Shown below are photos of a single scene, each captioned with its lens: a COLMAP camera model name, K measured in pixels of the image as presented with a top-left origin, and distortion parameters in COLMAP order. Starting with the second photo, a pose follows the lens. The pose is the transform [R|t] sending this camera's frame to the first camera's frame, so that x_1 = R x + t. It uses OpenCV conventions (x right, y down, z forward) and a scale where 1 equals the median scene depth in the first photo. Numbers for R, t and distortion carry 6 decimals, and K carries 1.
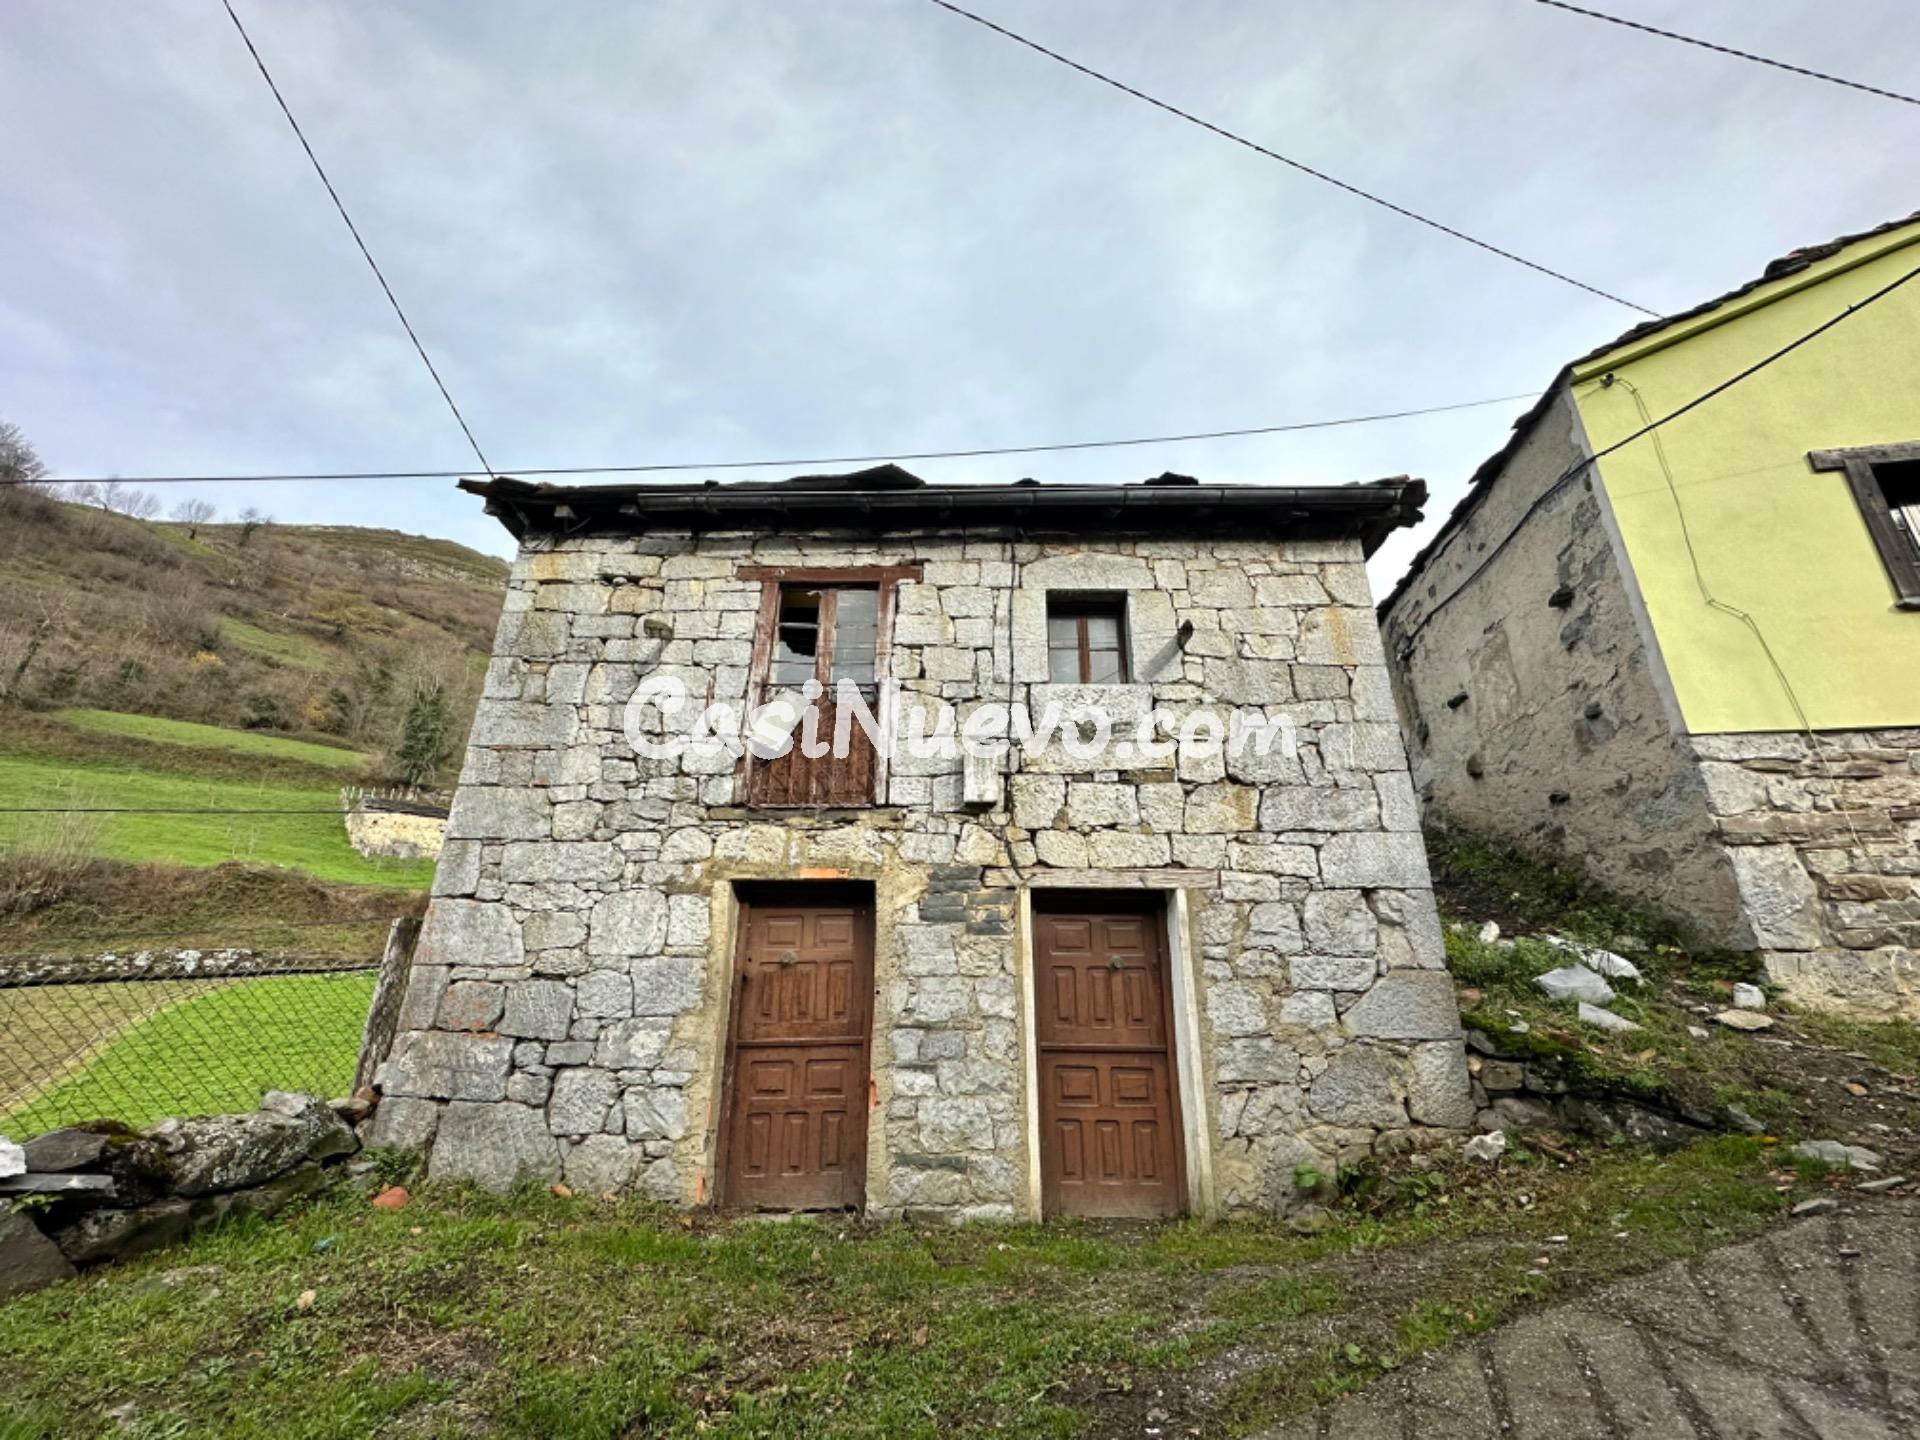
lens RADIAL K [[761.1, 0, 958.7], [0, 761.1, 721.5], [0, 0, 1]] dist [-0.001176, 0.000358]
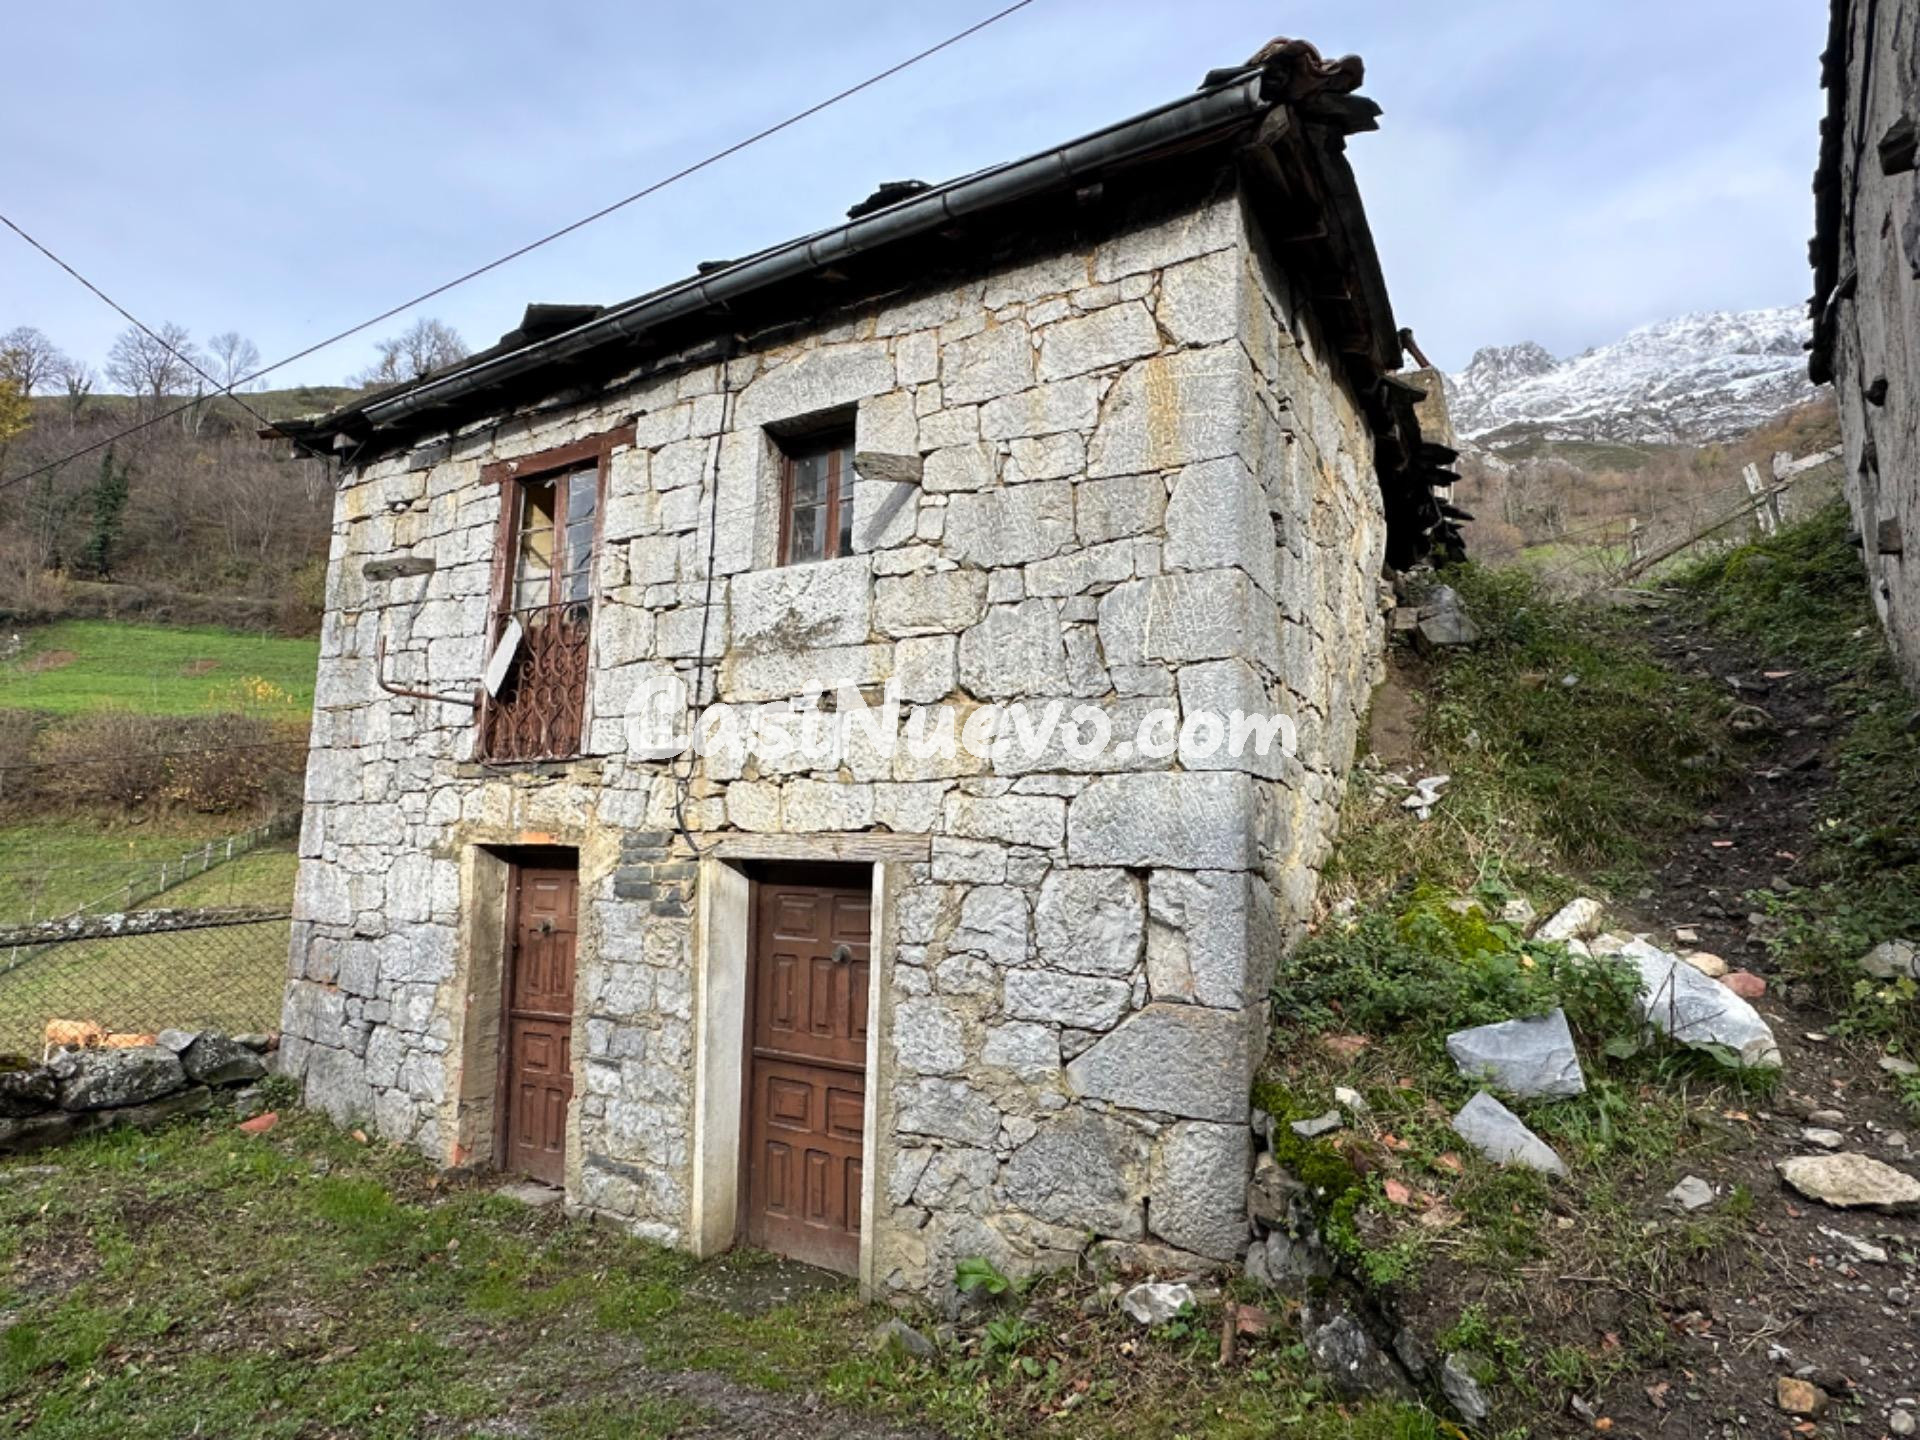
lens RADIAL K [[1025.4, 0, 950.9], [0, 1025.4, 729.3], [0, 0, 1]] dist [-0.001338, 0.000641]
pose [[0.863150, -0.049623, -0.502503, 0.795355], [0.161931, 0.969802, 0.182380, -0.054367], [0.478278, -0.238792, 0.845120, 0.267262]]
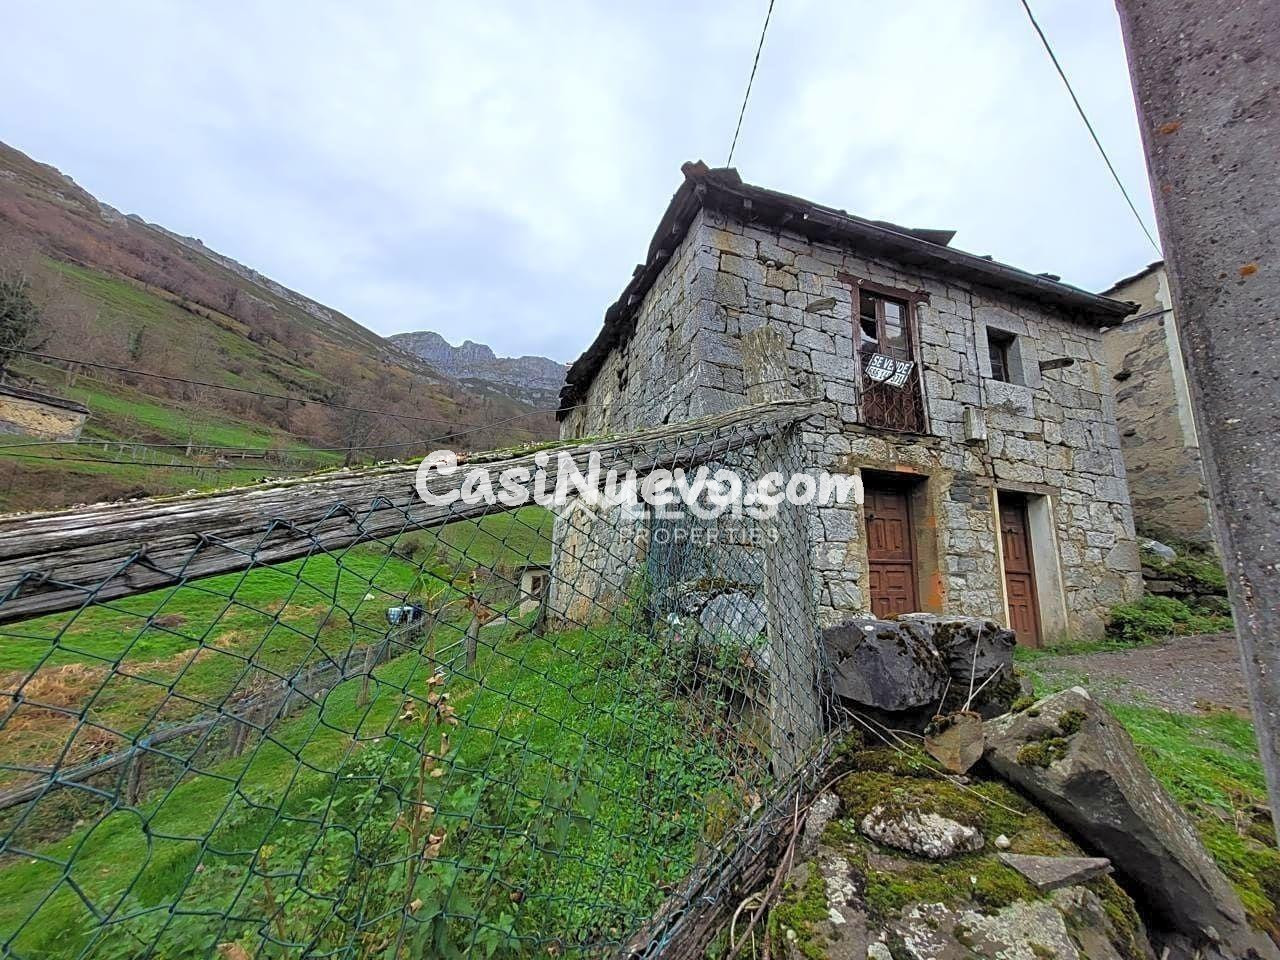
lens RADIAL K [[504.4, 0, 643.7], [0, 504.4, 475.9], [0, 0, 1]] dist [0.003155, -0.000089]
pose [[0.941070, 0.096223, 0.324235, -1.091288], [-0.143840, 0.981521, 0.126199, 0.151551], [-0.306100, -0.165400, 0.937521, 0.097723]]
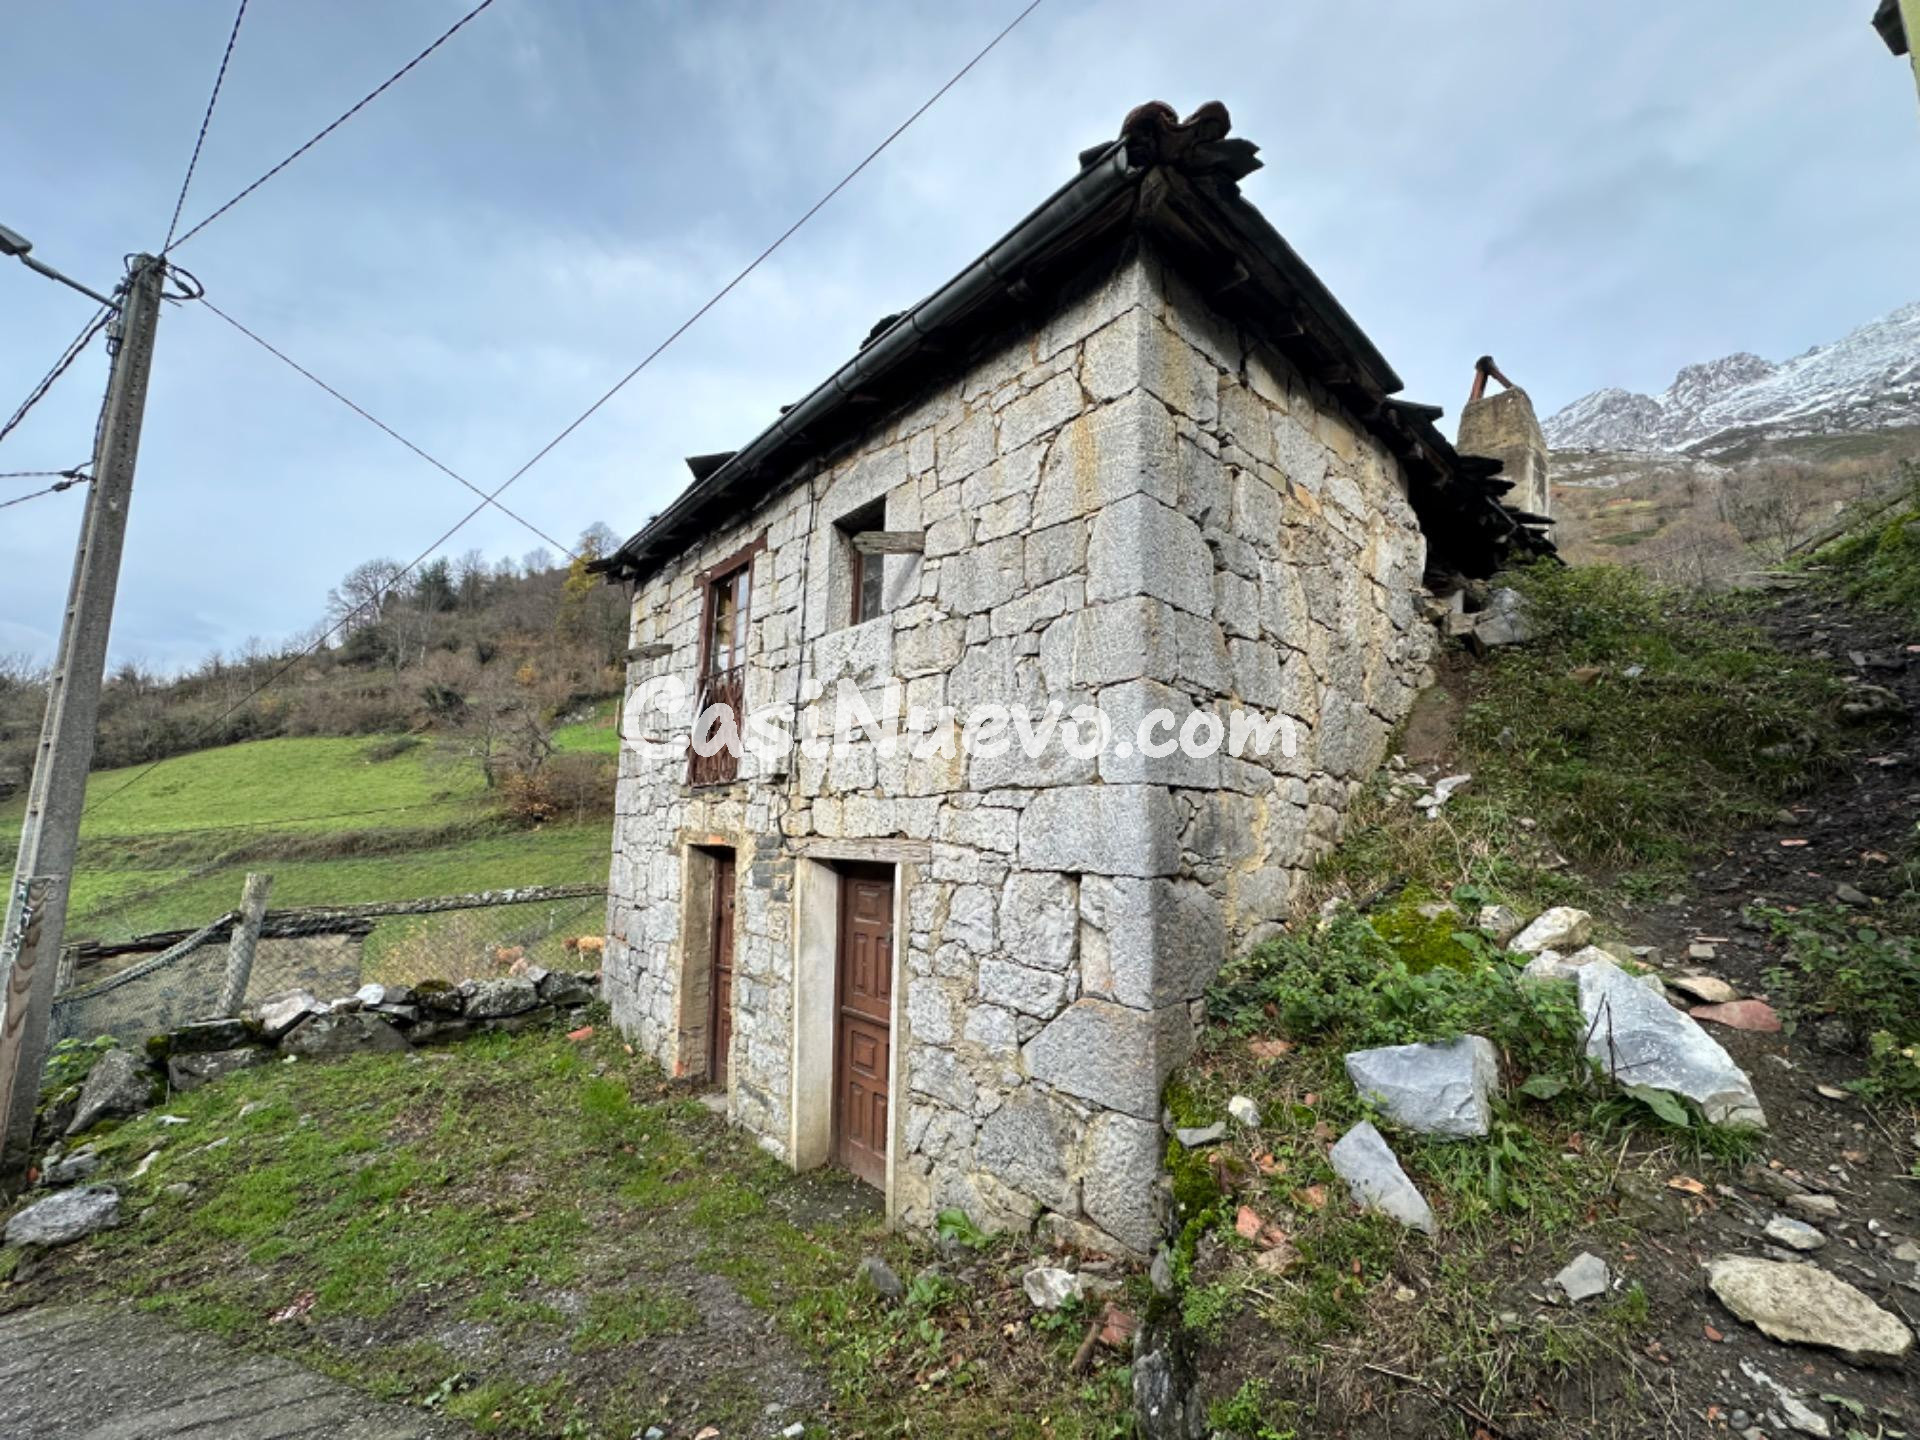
lens RADIAL K [[761.1, 0, 958.7], [0, 761.1, 721.5], [0, 0, 1]] dist [-0.001176, 0.000358]
pose [[0.669345, -0.105023, -0.735491, 0.943398], [0.251764, 0.963449, 0.091548, 0.007544], [0.698993, -0.246448, 0.671321, 0.503303]]
